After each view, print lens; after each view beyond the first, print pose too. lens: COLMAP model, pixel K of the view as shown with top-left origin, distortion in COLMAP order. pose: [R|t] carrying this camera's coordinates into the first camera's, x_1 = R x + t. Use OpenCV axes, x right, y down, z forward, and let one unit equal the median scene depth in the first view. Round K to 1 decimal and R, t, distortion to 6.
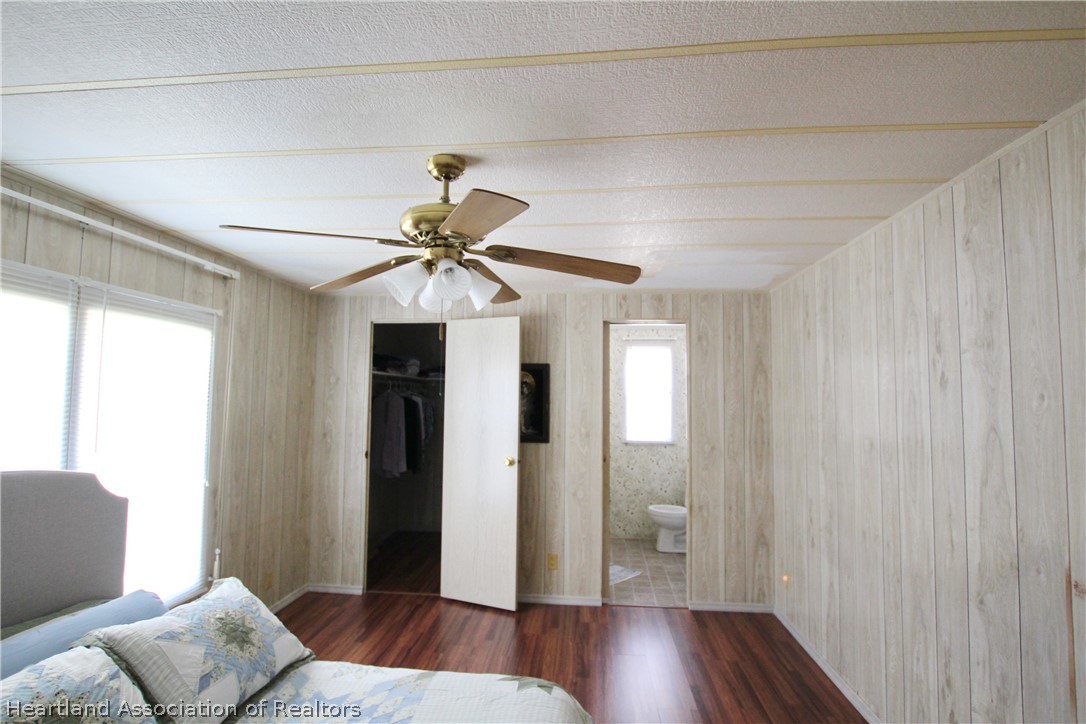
lens RADIAL K [[544.3, 0, 536.1], [0, 544.3, 361.5], [0, 0, 1]] dist [-0.031114, 0.004522]
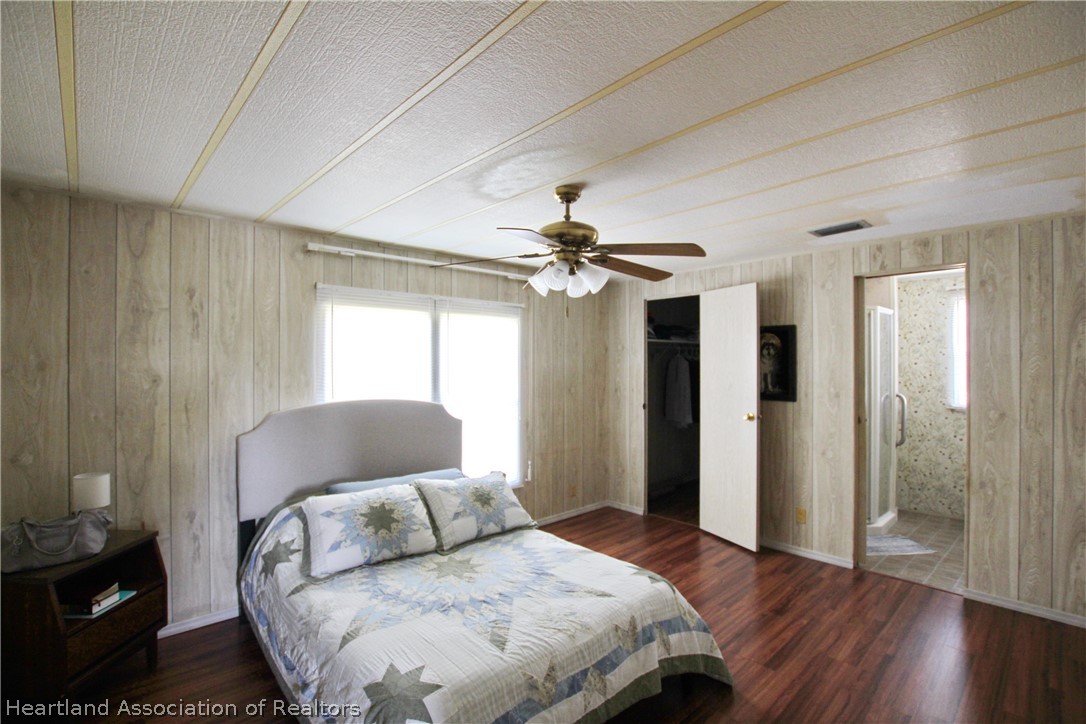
lens RADIAL K [[502.7, 0, 537.9], [0, 502.7, 360.9], [0, 0, 1]] dist [-0.034920, 0.005607]
pose [[0.745804, -0.015858, -0.665976, 0.301650], [0.055822, 0.997688, 0.038757, 0.008920], [0.663822, -0.066081, 0.744965, -0.022136]]
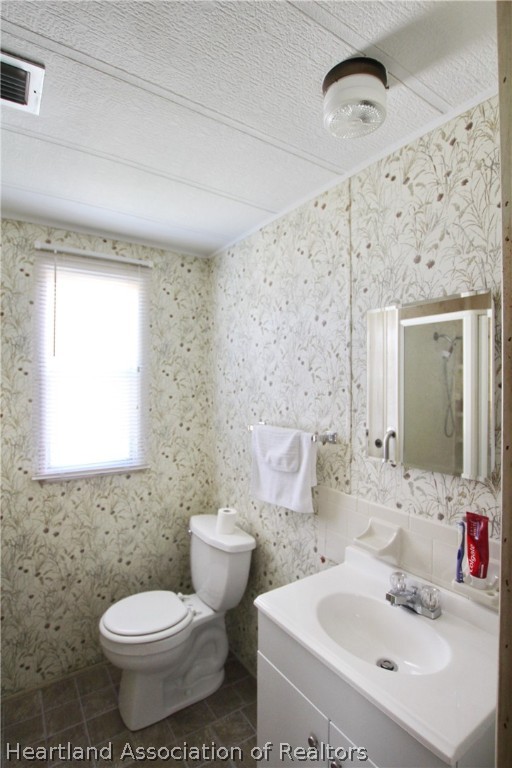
lens RADIAL K [[384.9, 0, 256.9], [0, 384.9, 382.9], [0, 0, 1]] dist [-0.031114, 0.004522]
pose [[0.771294, -0.006486, 0.636446, 0.159536], [-0.036393, 0.997863, 0.054273, 0.071196], [-0.635438, -0.065022, 0.769410, 1.001487]]
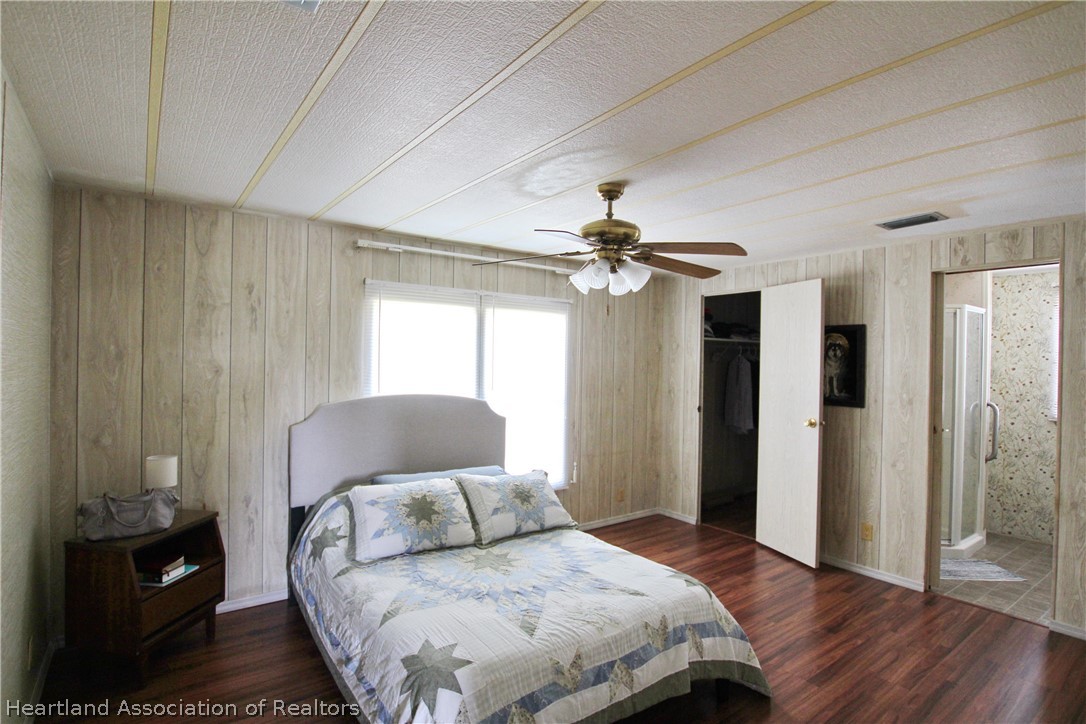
lens RADIAL K [[544.3, 0, 537.4], [0, 544.3, 360.2], [0, 0, 1]] dist [-0.031114, 0.004522]
pose [[0.669761, -0.000791, -0.742577, 0.354729], [0.042535, 0.998398, 0.037300, 0.007487], [0.741358, -0.056568, 0.668722, -0.046604]]
